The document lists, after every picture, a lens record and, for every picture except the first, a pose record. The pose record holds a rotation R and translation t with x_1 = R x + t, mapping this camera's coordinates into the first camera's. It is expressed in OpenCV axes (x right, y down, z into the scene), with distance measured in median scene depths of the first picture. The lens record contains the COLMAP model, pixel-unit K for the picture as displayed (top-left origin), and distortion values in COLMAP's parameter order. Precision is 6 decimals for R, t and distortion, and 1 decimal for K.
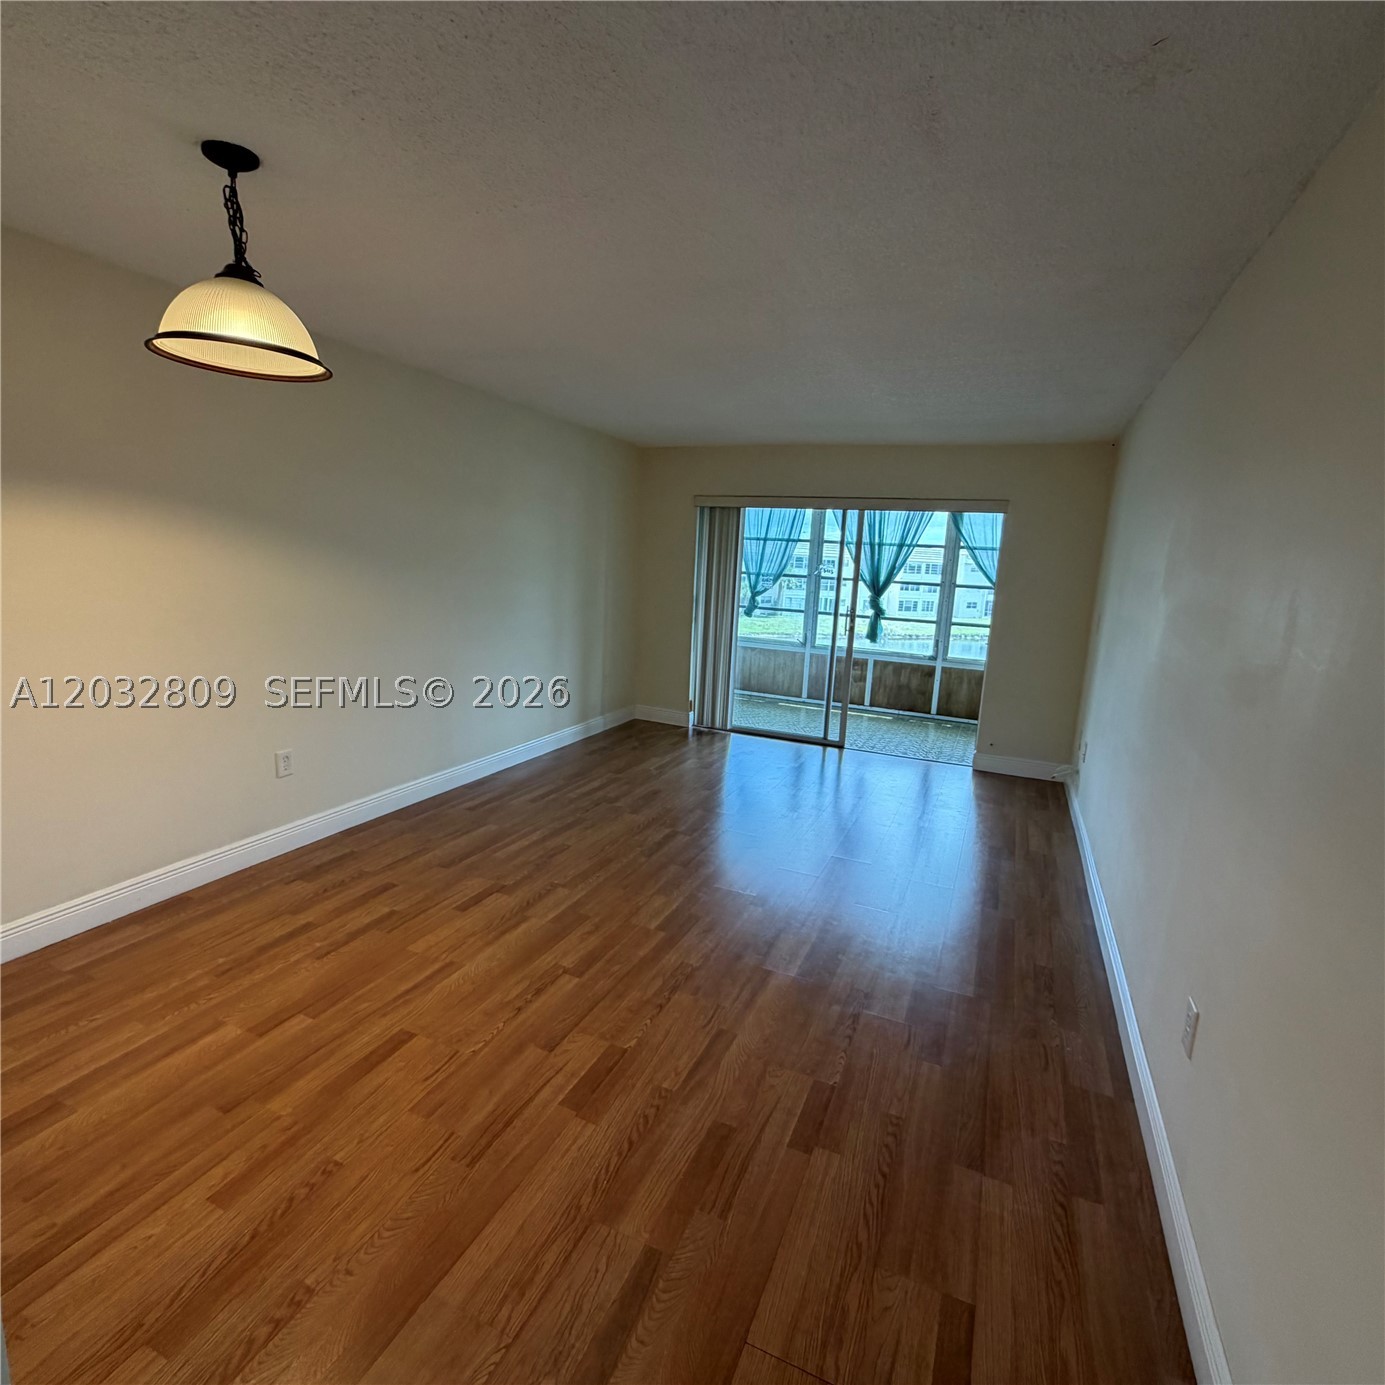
lens RADIAL K [[739.3, 0, 693.7], [0, 739.3, 689.4], [0, 0, 1]] dist [-0.008555, 0.000195]
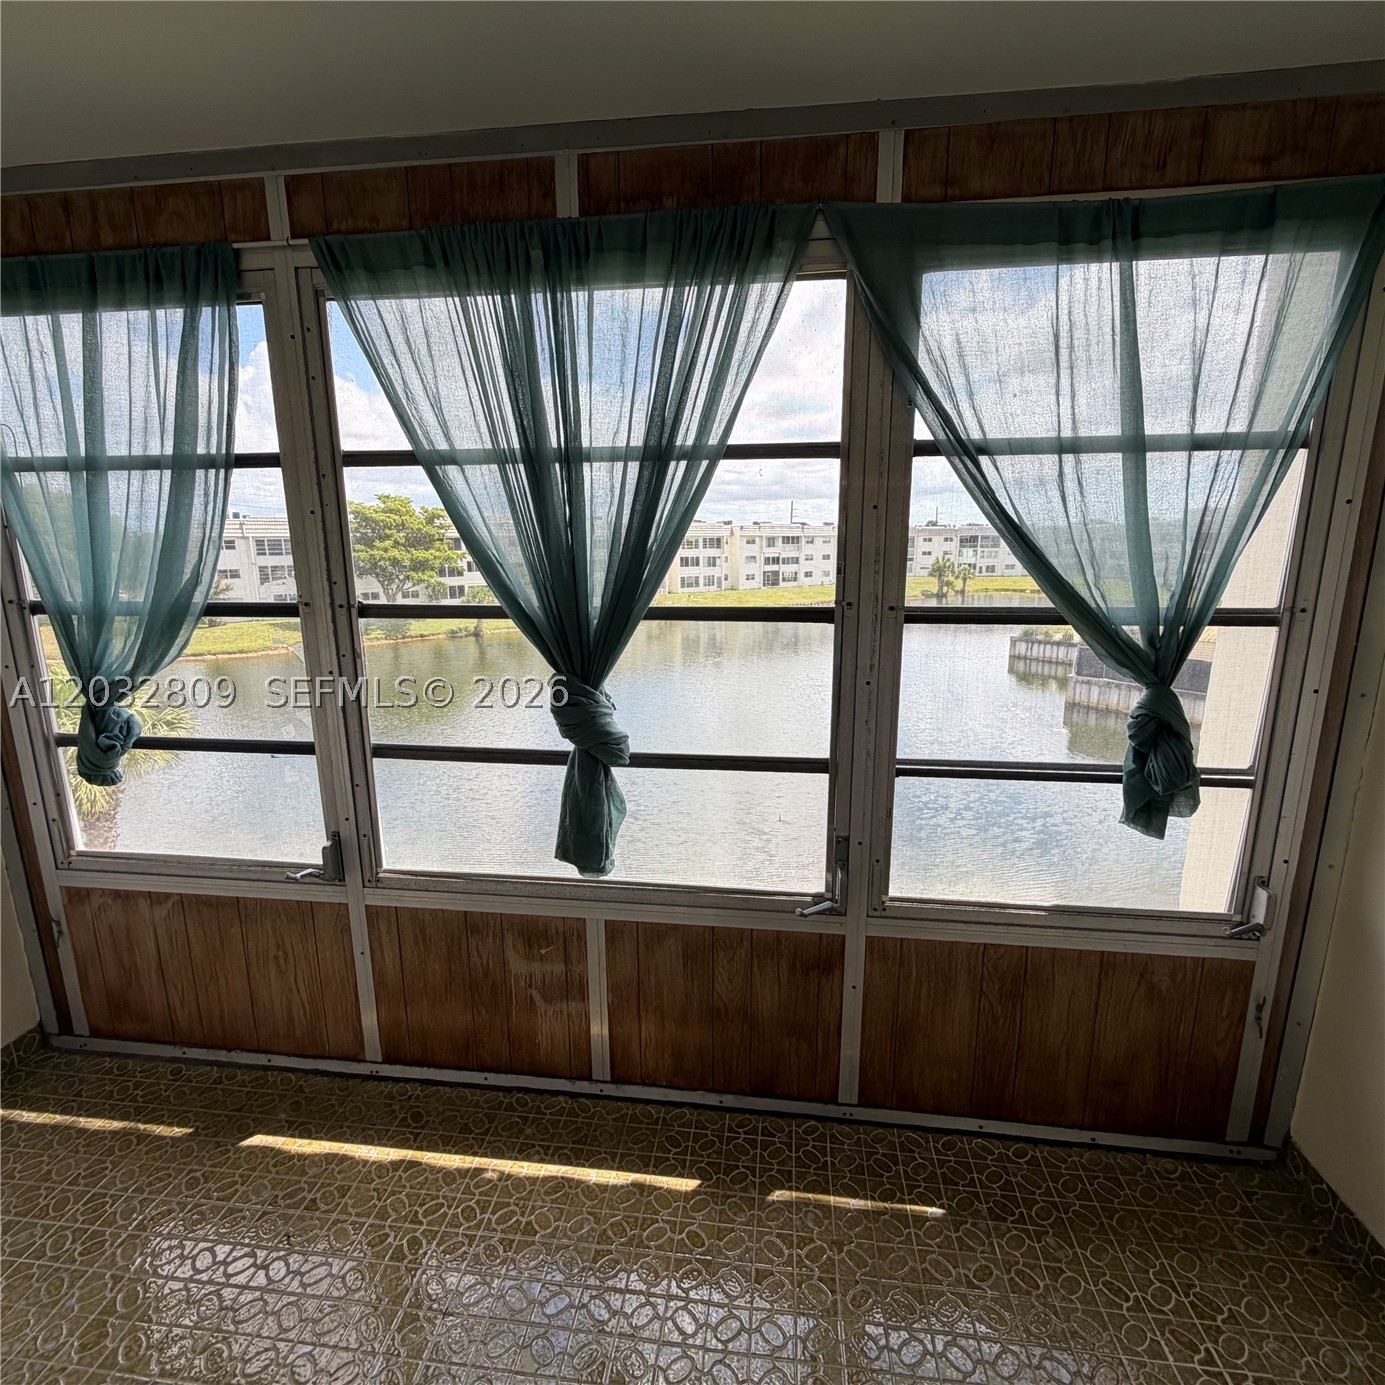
lens RADIAL K [[739.3, 0, 685.0], [0, 739.3, 695.8], [0, 0, 1]] dist [-0.008555, 0.000195]
pose [[0.959752, -0.113492, 0.256897, 0.216440], [0.105253, 0.993397, 0.045646, -0.127178], [-0.260381, -0.016769, 0.965360, 0.759247]]
